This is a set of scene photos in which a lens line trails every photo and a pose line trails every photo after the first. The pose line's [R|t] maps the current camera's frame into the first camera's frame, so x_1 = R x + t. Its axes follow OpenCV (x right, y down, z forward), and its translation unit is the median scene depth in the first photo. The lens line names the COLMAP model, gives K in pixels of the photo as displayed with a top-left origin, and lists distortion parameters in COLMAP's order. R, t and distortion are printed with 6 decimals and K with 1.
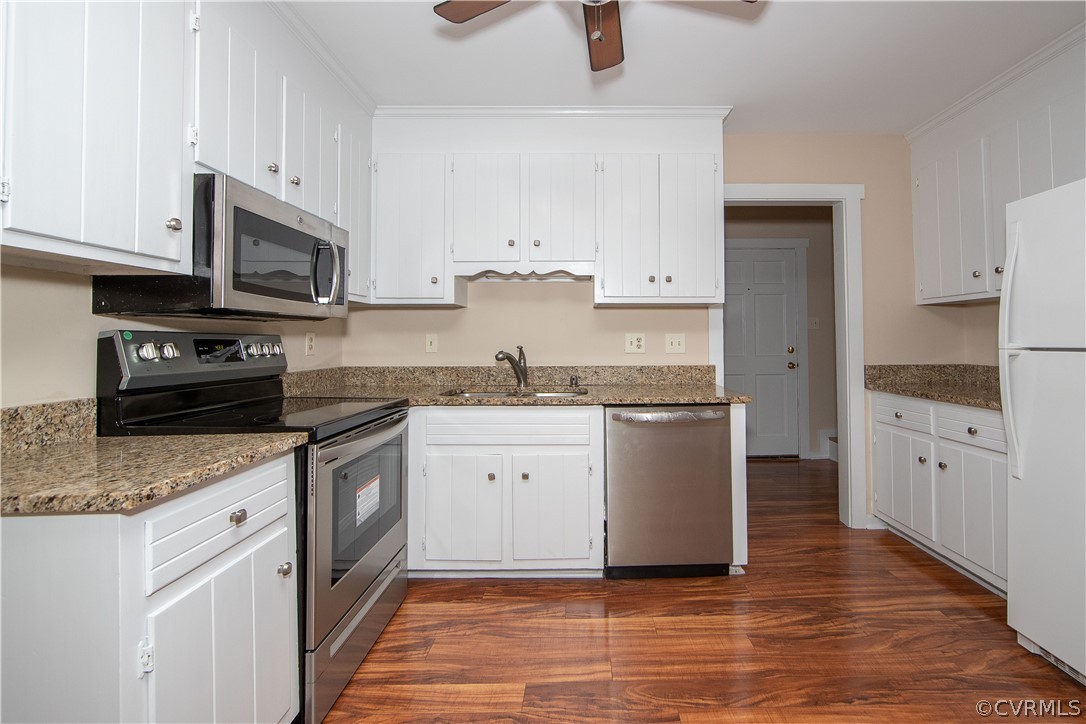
lens RADIAL K [[471.6, 0, 560.4], [0, 471.6, 330.3], [0, 0, 1]] dist [-0.007706, 0.000430]
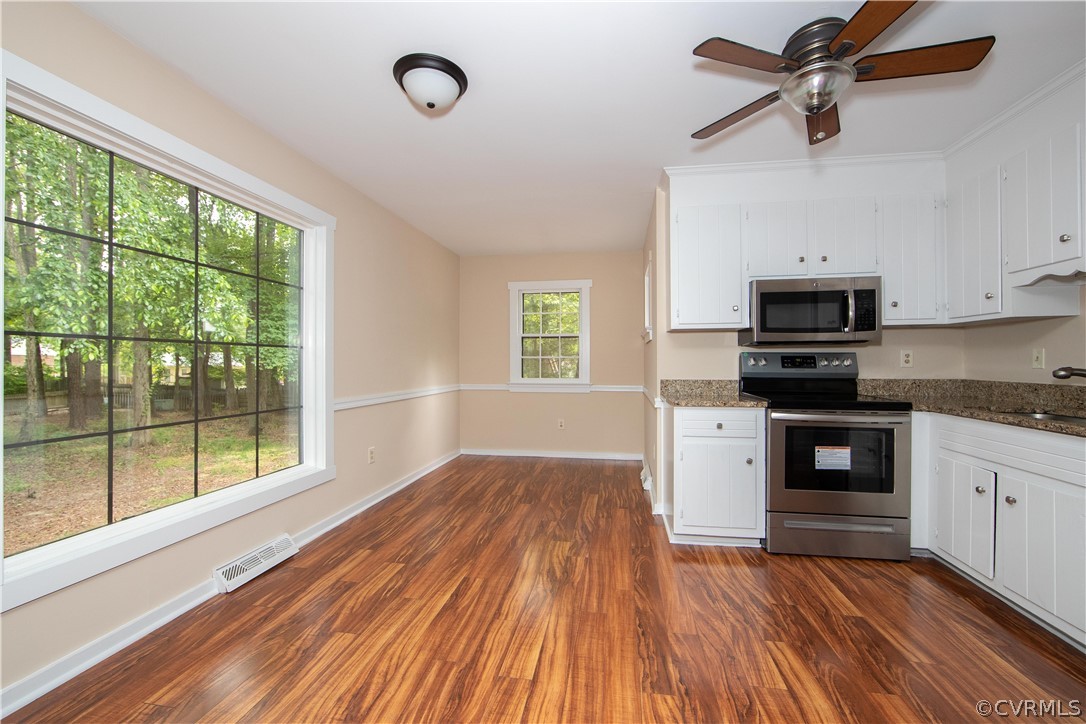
lens RADIAL K [[401.1, 0, 561.7], [0, 401.1, 360.6], [0, 0, 1]] dist [-0.008008, 0.000174]
pose [[-0.128168, 0.004313, -0.991743, 0.858400], [0.023026, 0.999734, 0.001372, 0.012929], [0.991485, -0.022660, -0.128233, 0.244520]]
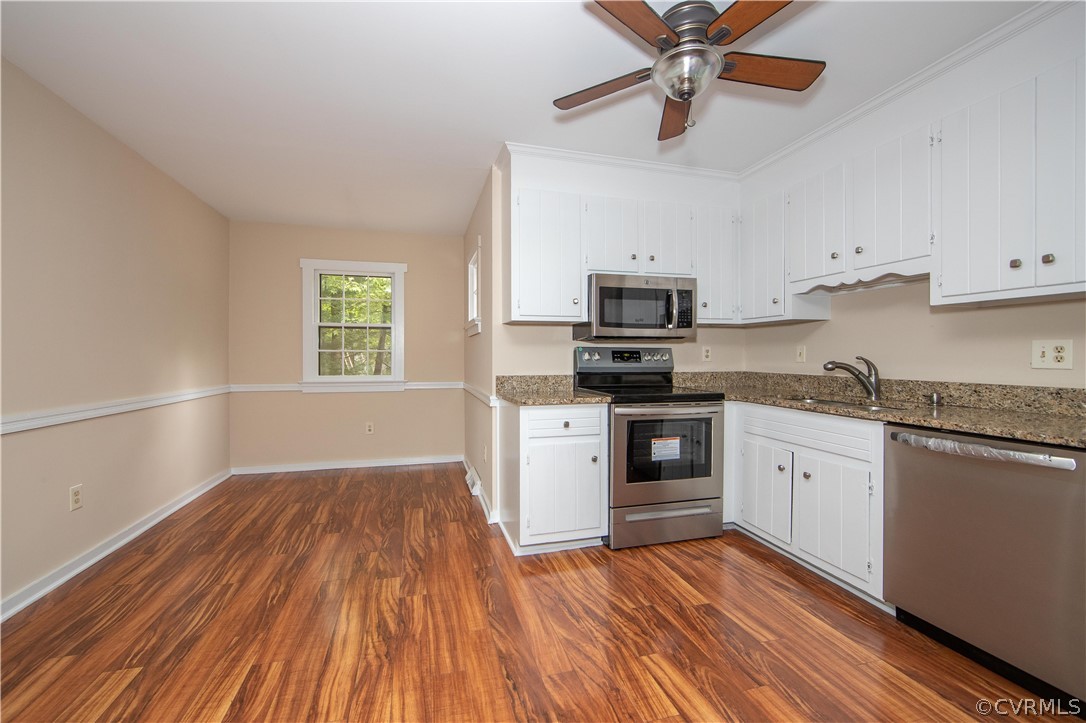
lens RADIAL K [[406.7, 0, 524.1], [0, 406.7, 357.2], [0, 0, 1]] dist [-0.013307, 0.003141]
pose [[0.259217, 0.009612, -0.965771, 0.688228], [0.018476, 0.999718, 0.014909, 0.011638], [0.965642, -0.021708, 0.258966, 0.146620]]
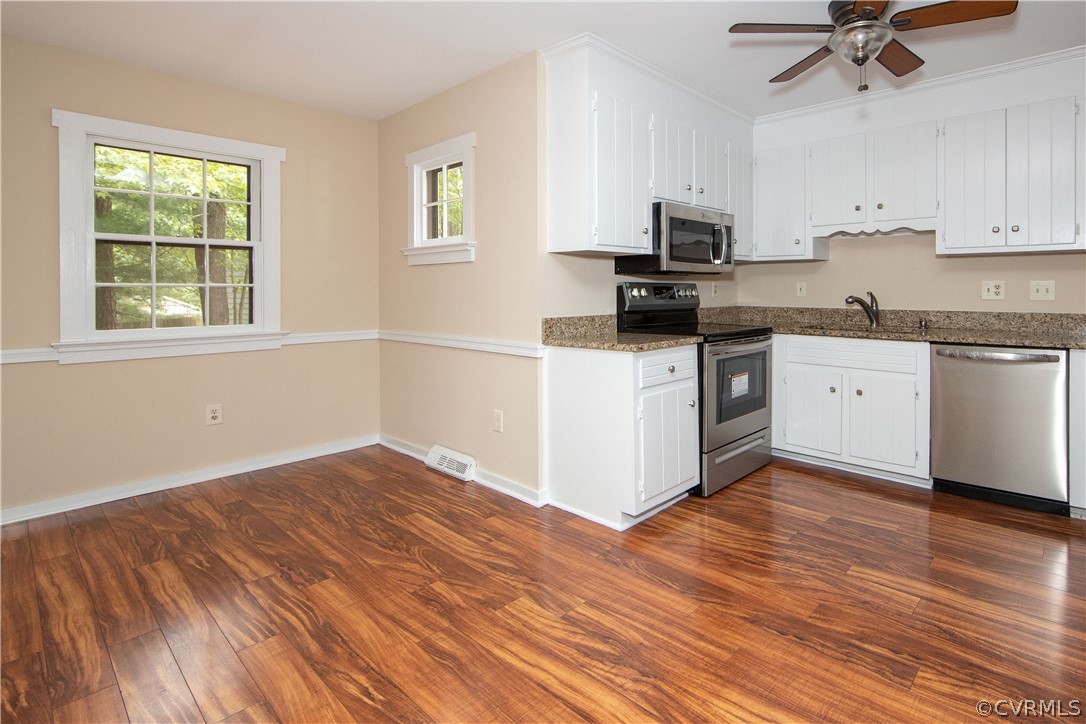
lens RADIAL K [[498.0, 0, 615.8], [0, 498.0, 289.9], [0, 0, 1]] dist [-0.009611, 0.000469]
pose [[0.742948, 0.004991, -0.669330, 0.356779], [0.012796, 0.999684, 0.021657, -0.009314], [0.669226, -0.024655, 0.742649, -0.469253]]
